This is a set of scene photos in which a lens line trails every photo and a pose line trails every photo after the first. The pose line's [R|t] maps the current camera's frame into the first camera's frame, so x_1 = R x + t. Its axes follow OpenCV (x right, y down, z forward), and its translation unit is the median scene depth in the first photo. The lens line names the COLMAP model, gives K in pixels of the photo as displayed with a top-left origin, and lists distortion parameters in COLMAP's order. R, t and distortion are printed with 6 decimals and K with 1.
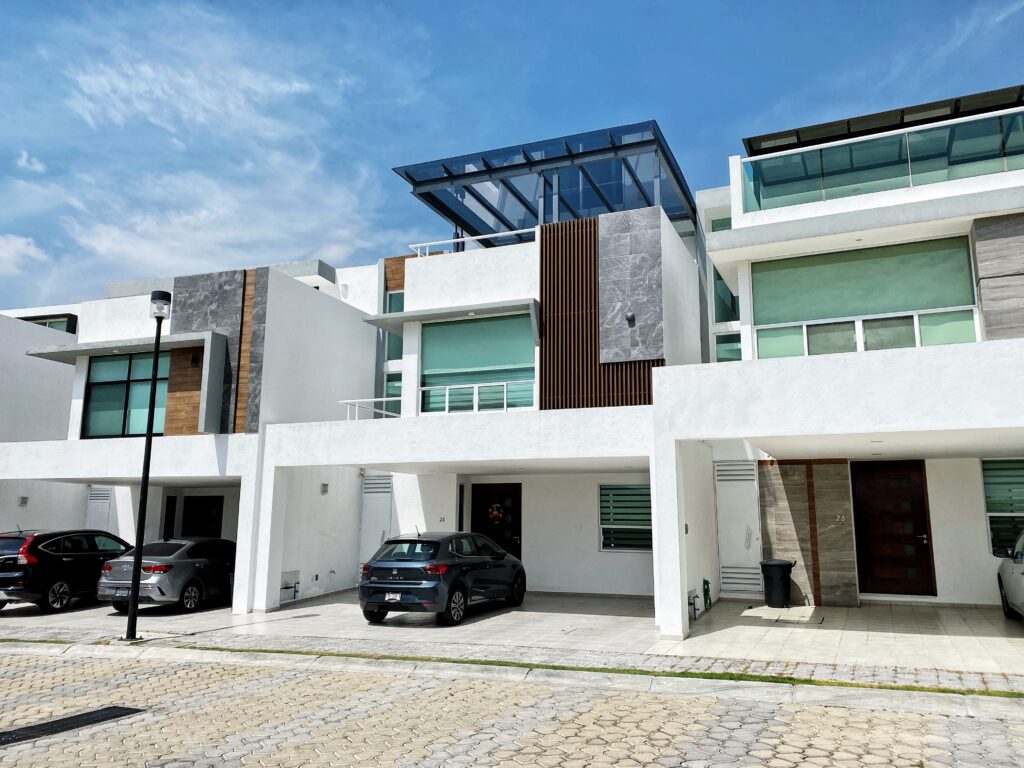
lens RADIAL K [[772.0, 0, 512.0], [0, 772.0, 384.0], [0, 0, 1]] dist [0.076784, -0.137487]
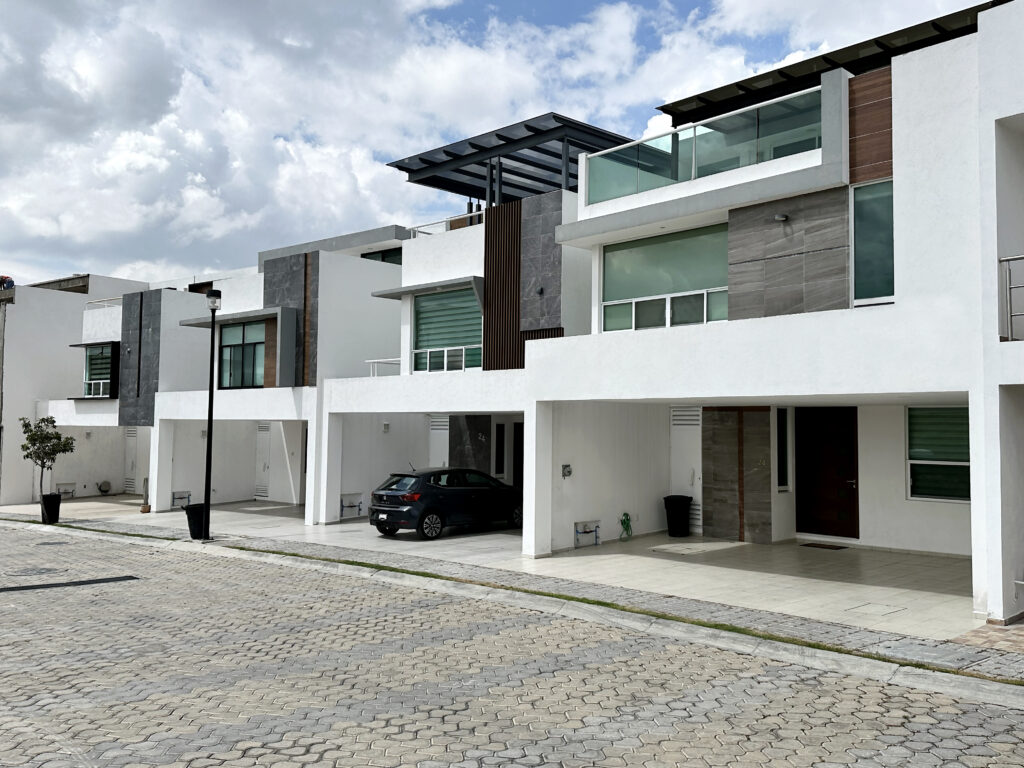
lens RADIAL K [[908.7, 0, 512.0], [0, 908.7, 384.0], [0, 0, 1]] dist [0.137791, -0.233151]
pose [[0.923954, -0.015641, -0.382184, 0.587272], [0.062520, 0.991902, 0.110553, -0.093826], [0.377360, -0.126040, 0.917449, -0.266033]]
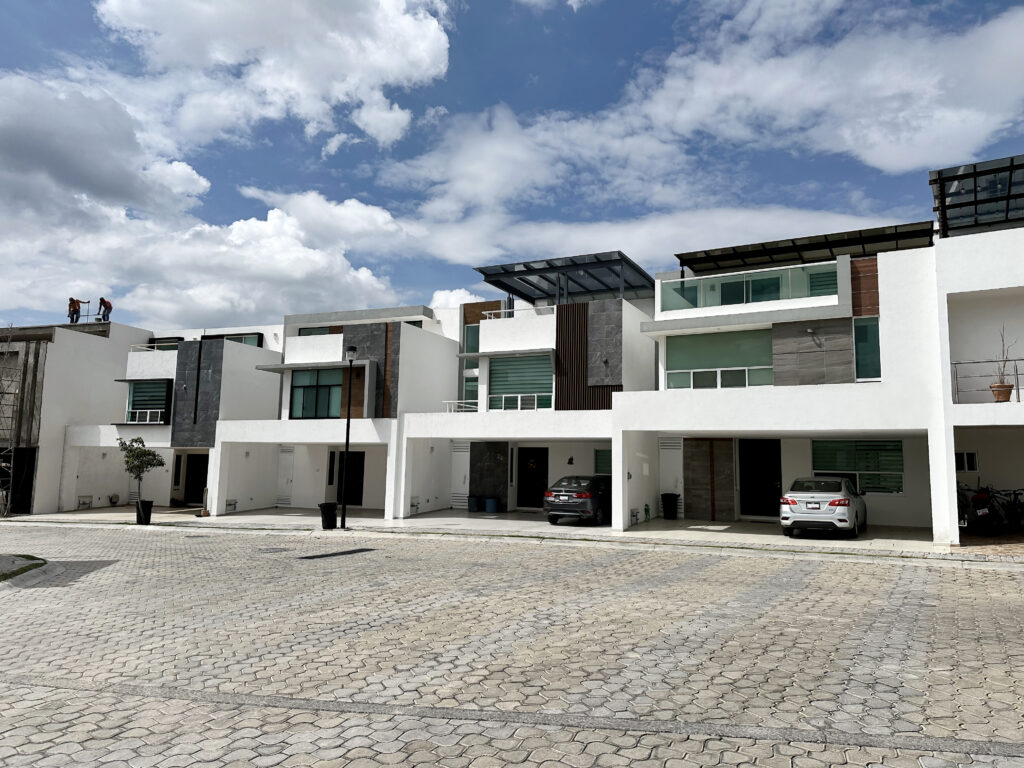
lens RADIAL K [[713.0, 0, 503.1], [0, 713.0, 381.4], [0, 0, 1]] dist [0.065551, -0.002749]
pose [[0.997127, 0.004952, -0.075586, 0.038474], [-0.000790, 0.998486, 0.054993, -0.120230], [0.075744, -0.054776, 0.995622, -0.640884]]
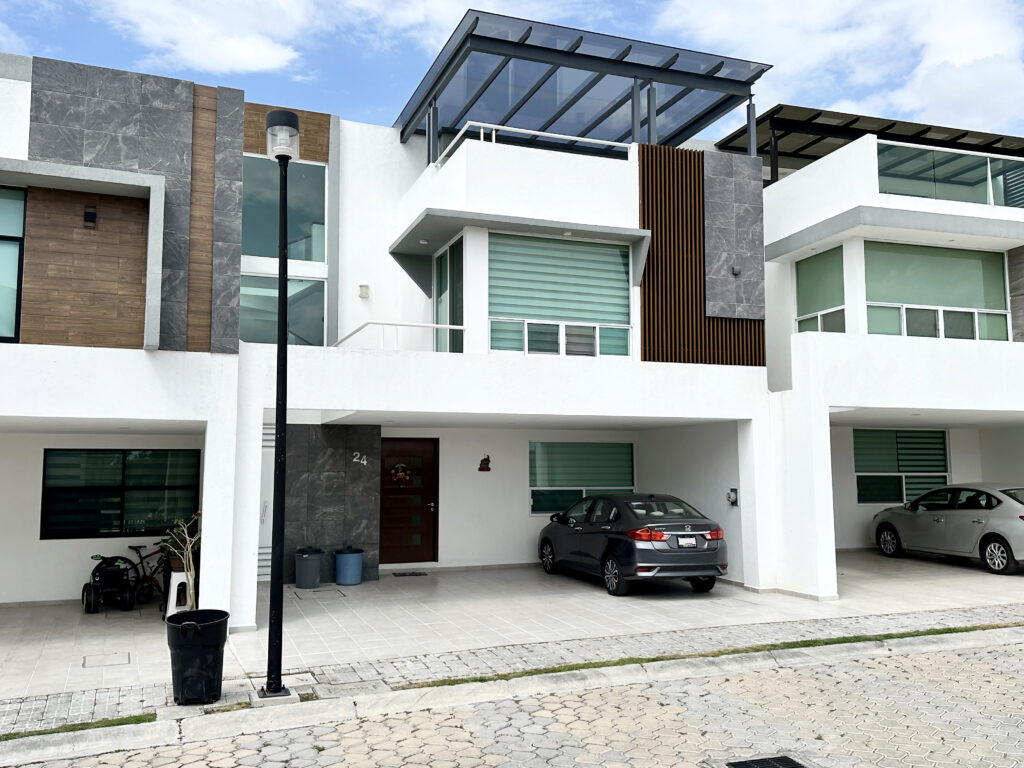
lens RADIAL K [[908.7, 0, 512.0], [0, 908.7, 384.0], [0, 0, 1]] dist [0.137791, -0.233151]
pose [[0.733406, 0.058555, 0.677264, -0.735918], [-0.111509, 0.993151, 0.034886, 0.038772], [-0.670583, -0.101106, 0.734912, 0.322722]]
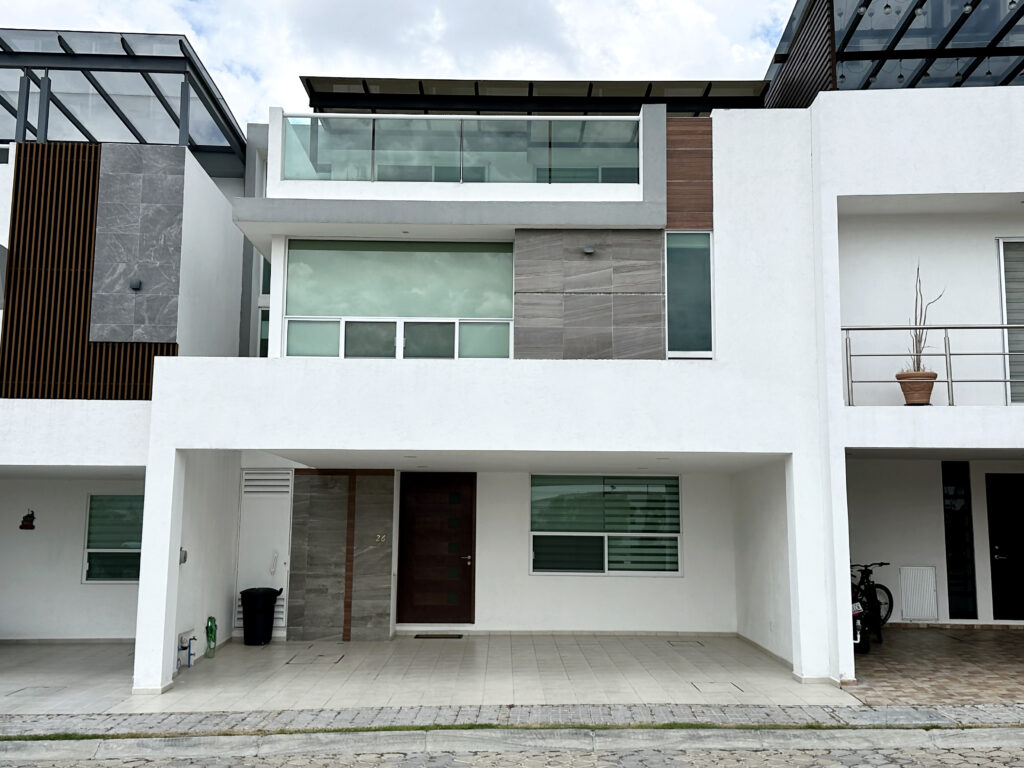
lens RADIAL K [[1065.2, 0, 508.3], [0, 1065.2, 380.1], [0, 0, 1]] dist [0.198492, -0.426862]
pose [[0.903453, 0.060250, 0.424431, 0.032295], [-0.077164, 0.996759, 0.022759, -0.041664], [-0.421684, -0.053312, 0.905174, -0.132362]]
